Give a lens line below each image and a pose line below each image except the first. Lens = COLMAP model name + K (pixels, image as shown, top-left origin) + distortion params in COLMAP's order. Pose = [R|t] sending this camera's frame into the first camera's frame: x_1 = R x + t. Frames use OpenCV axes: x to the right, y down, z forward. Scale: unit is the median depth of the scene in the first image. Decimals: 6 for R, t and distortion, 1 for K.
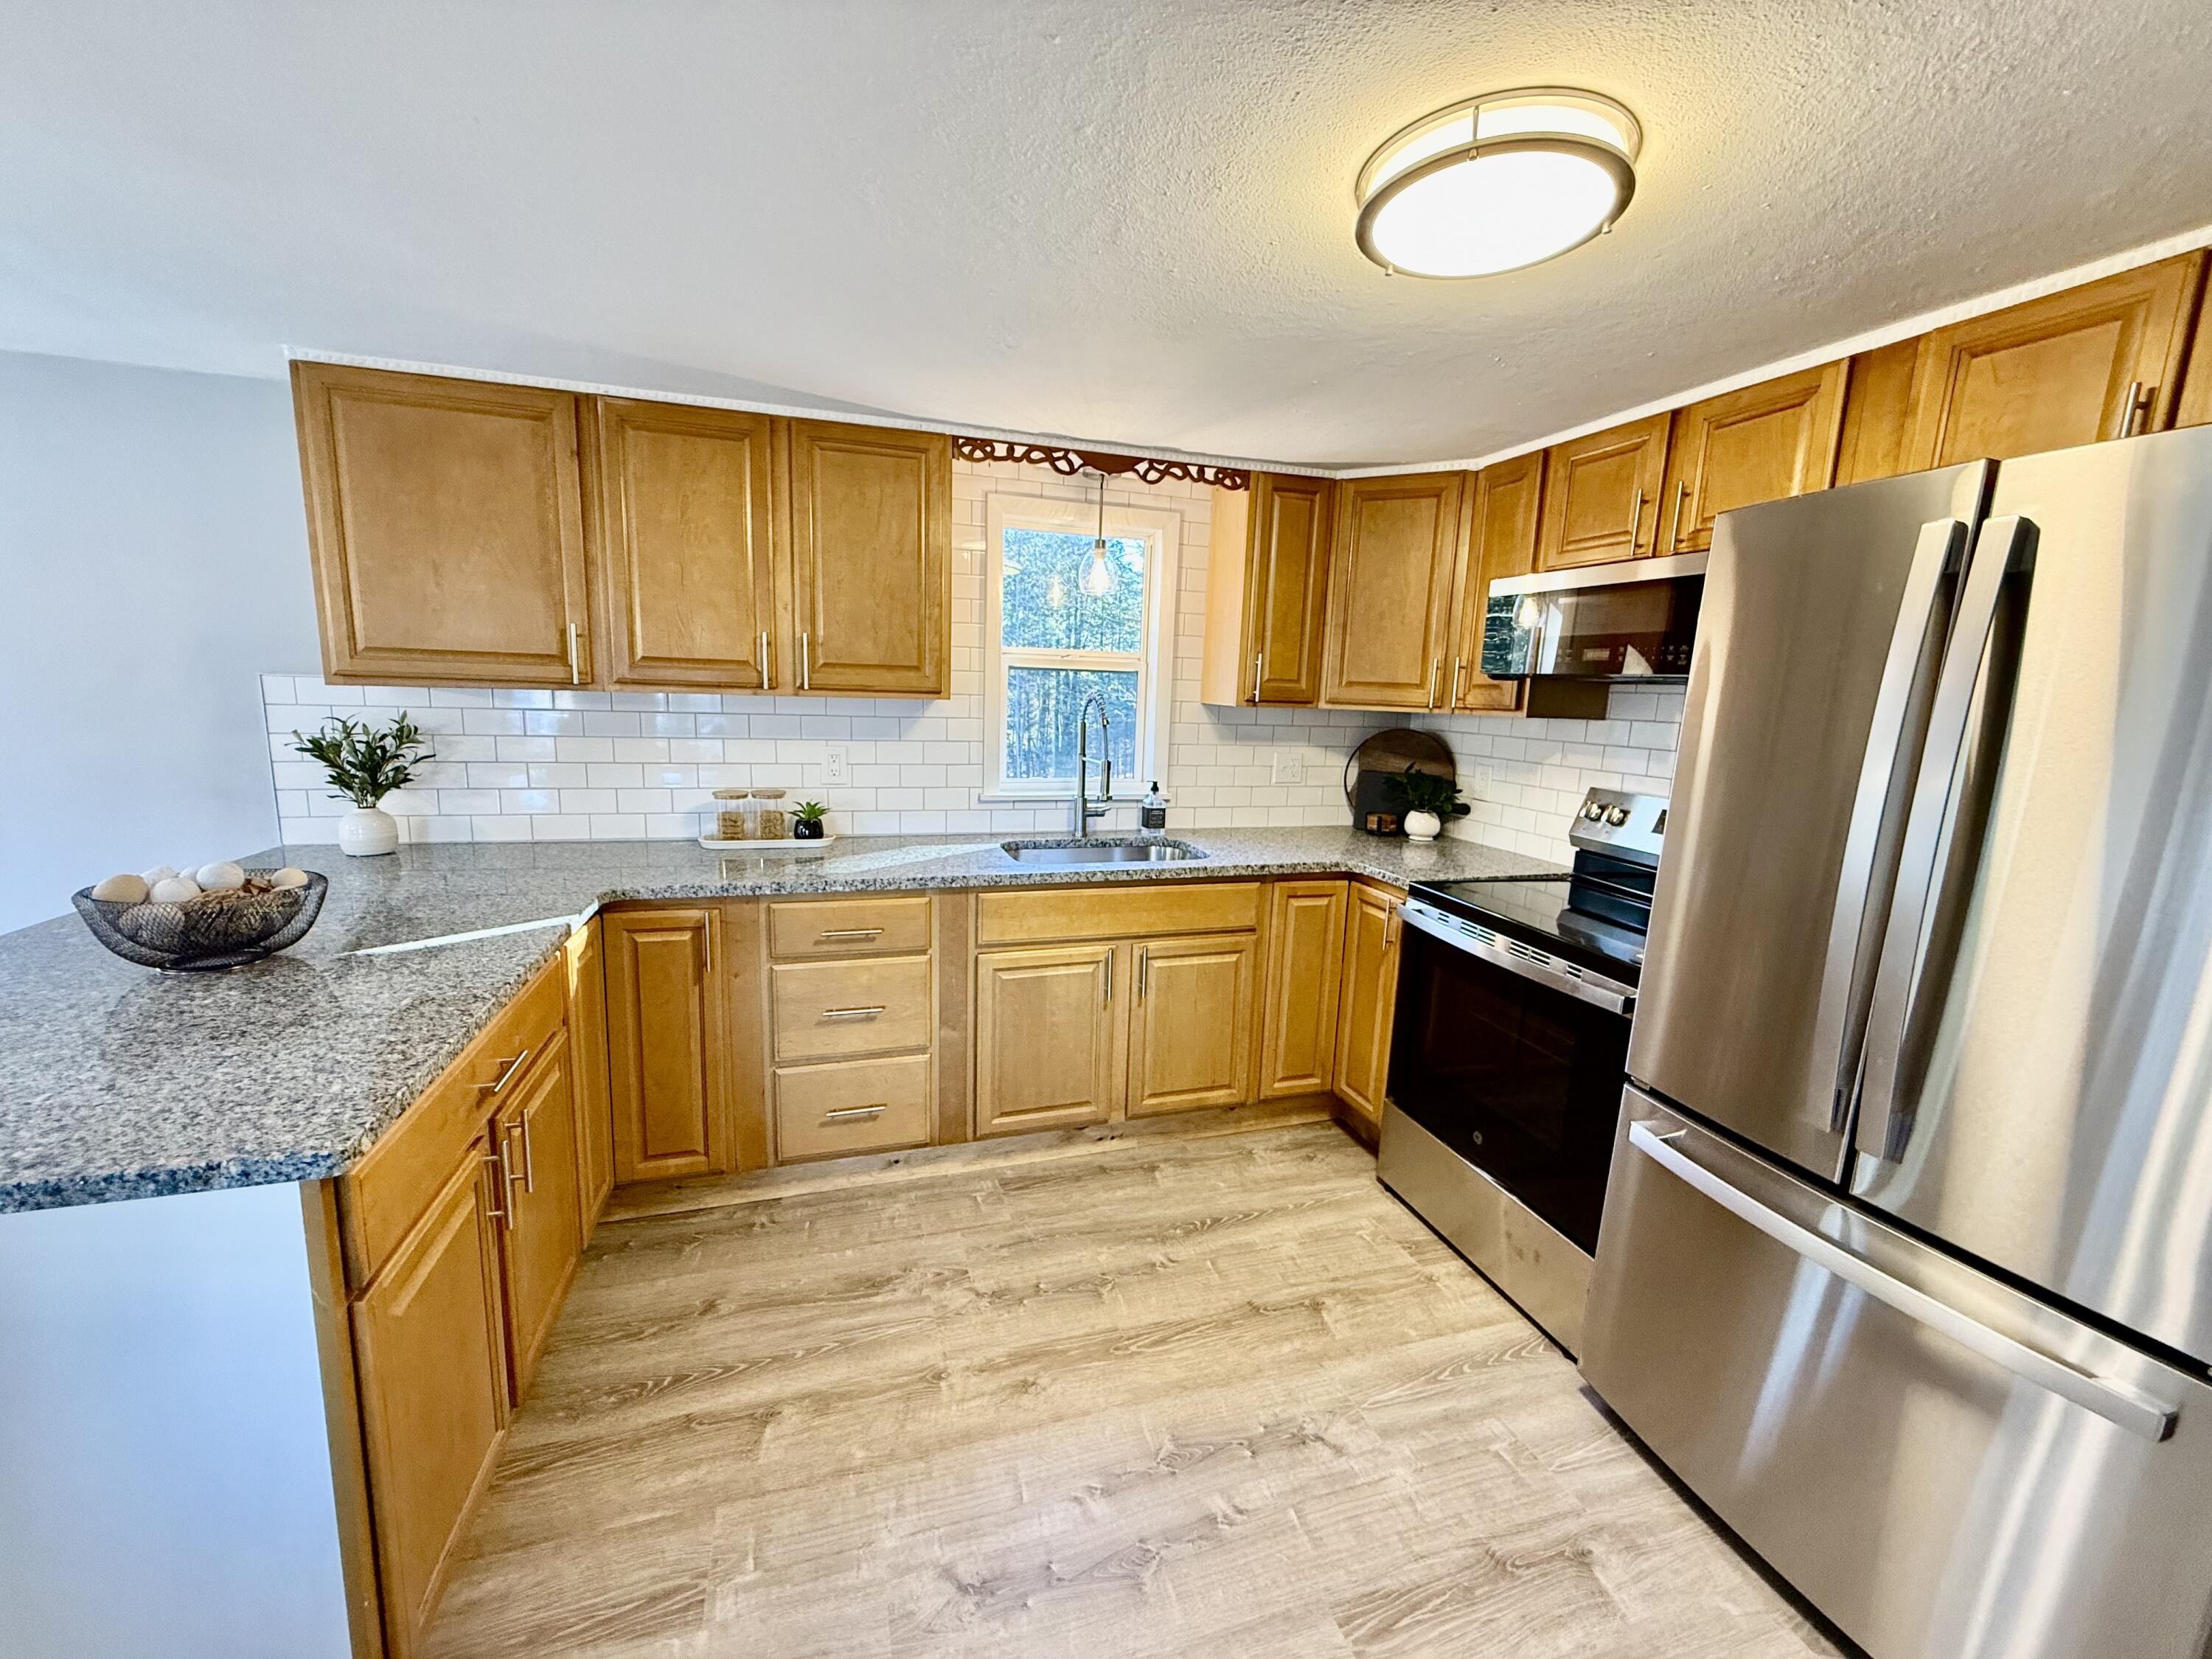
lens RADIAL K [[877.3, 0, 1098.1], [0, 877.3, 832.1], [0, 0, 1]] dist [0.000733, -0.000158]
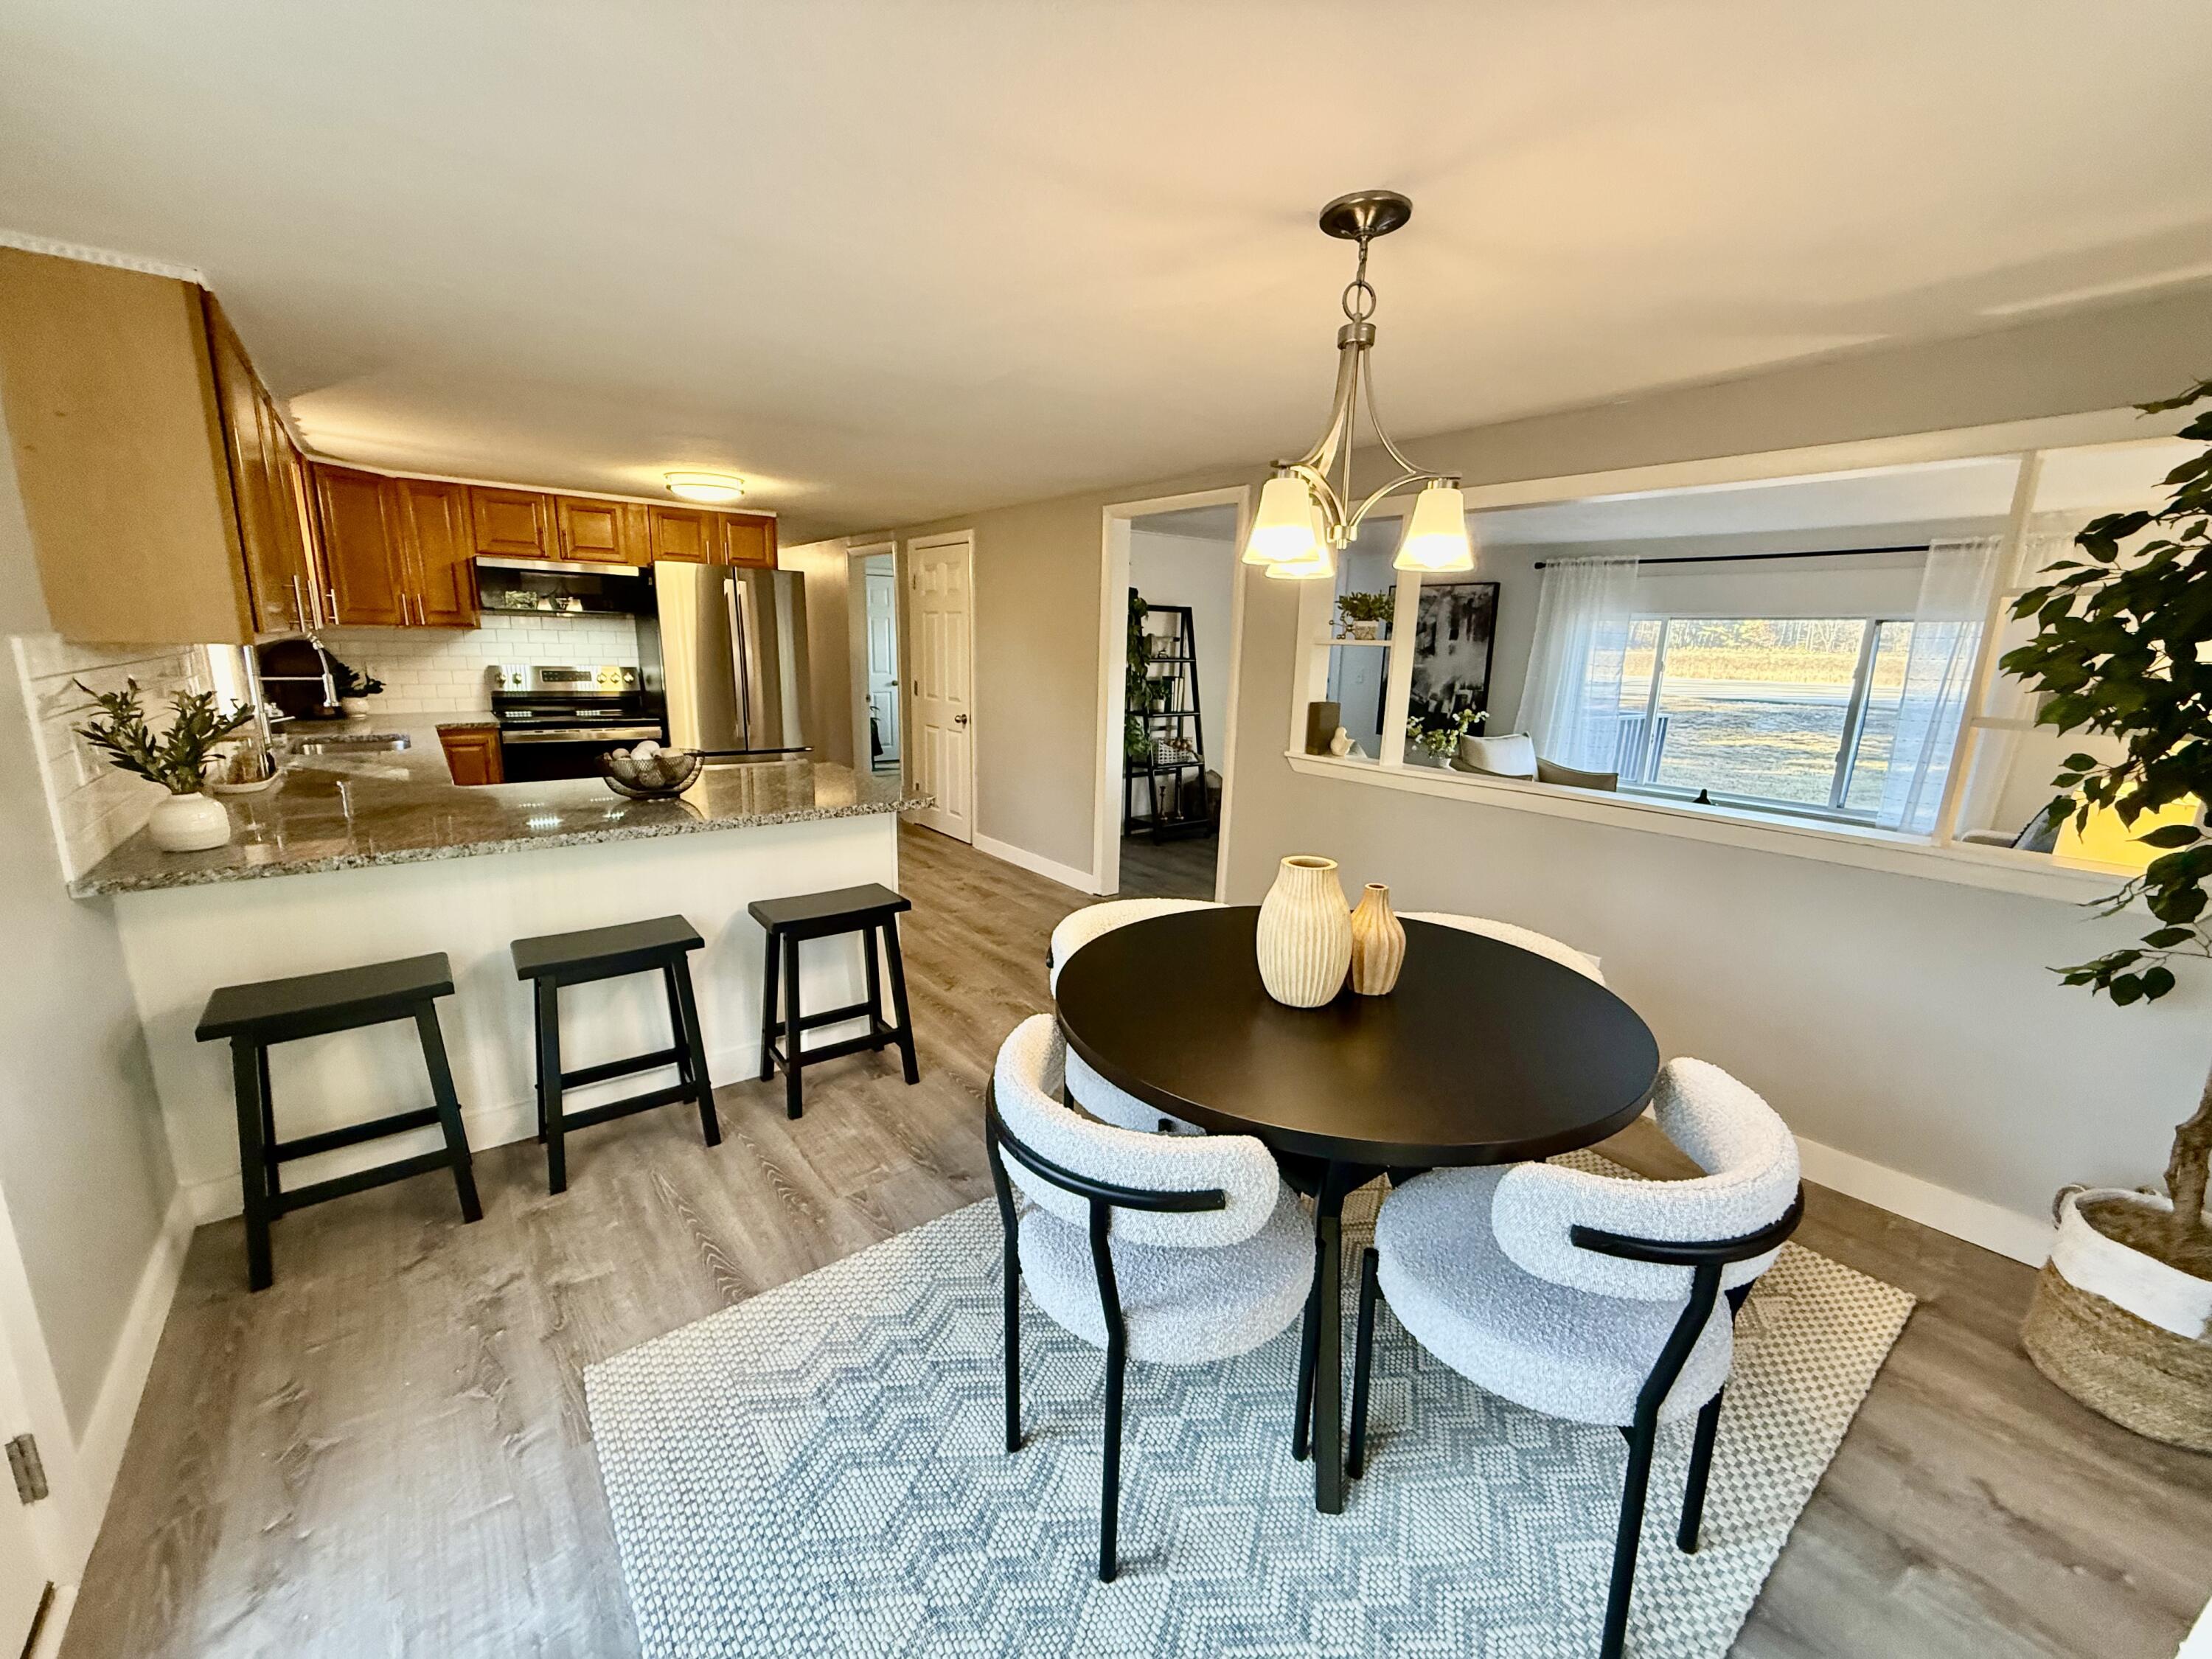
lens RADIAL K [[877.3, 0, 1098.1], [0, 877.3, 834.5], [0, 0, 1]] dist [0.000733, -0.000158]
pose [[-0.344657, -0.249174, 0.905055, -1.821414], [0.115131, 0.945629, 0.304188, -0.138499], [-0.931642, 0.209040, -0.297230, 0.430638]]
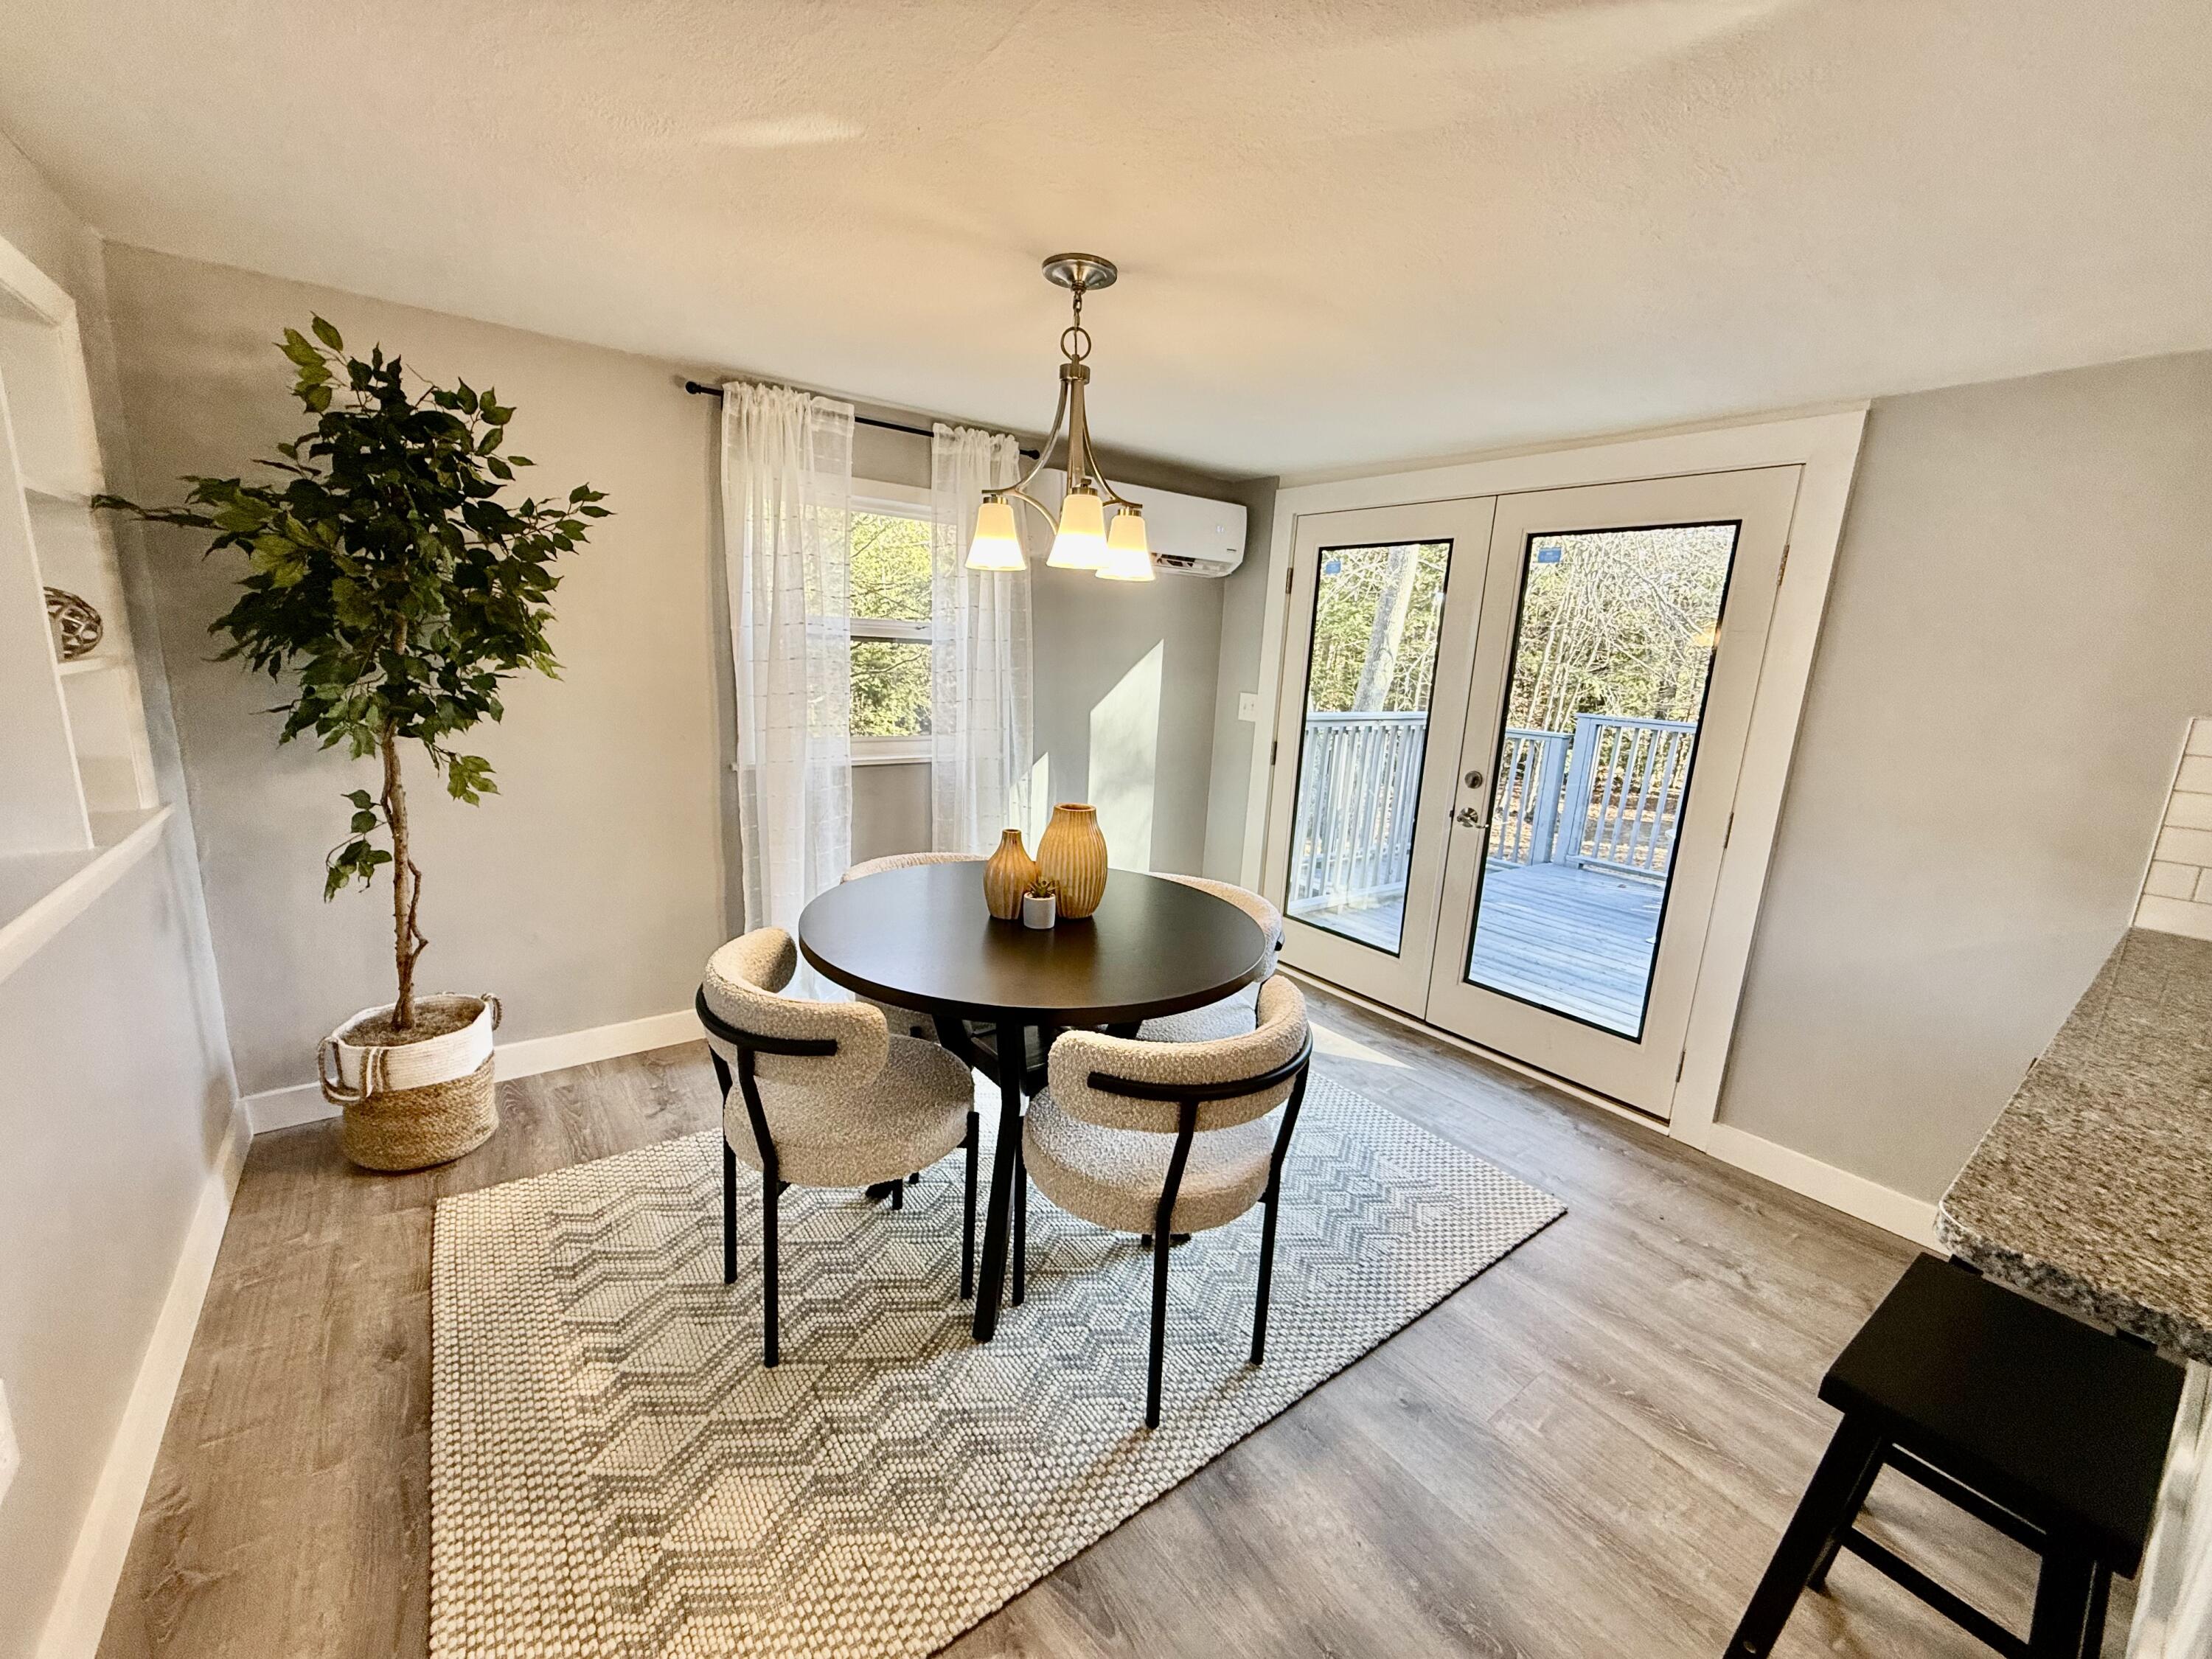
lens RADIAL K [[877.3, 0, 1101.1], [0, 877.3, 828.9], [0, 0, 1]] dist [0.000733, -0.000158]
pose [[0.331570, 0.173159, -0.927403, -0.504984], [-0.191575, 0.974889, 0.113533, 0.017634], [0.923775, 0.140023, 0.356417, -0.178865]]
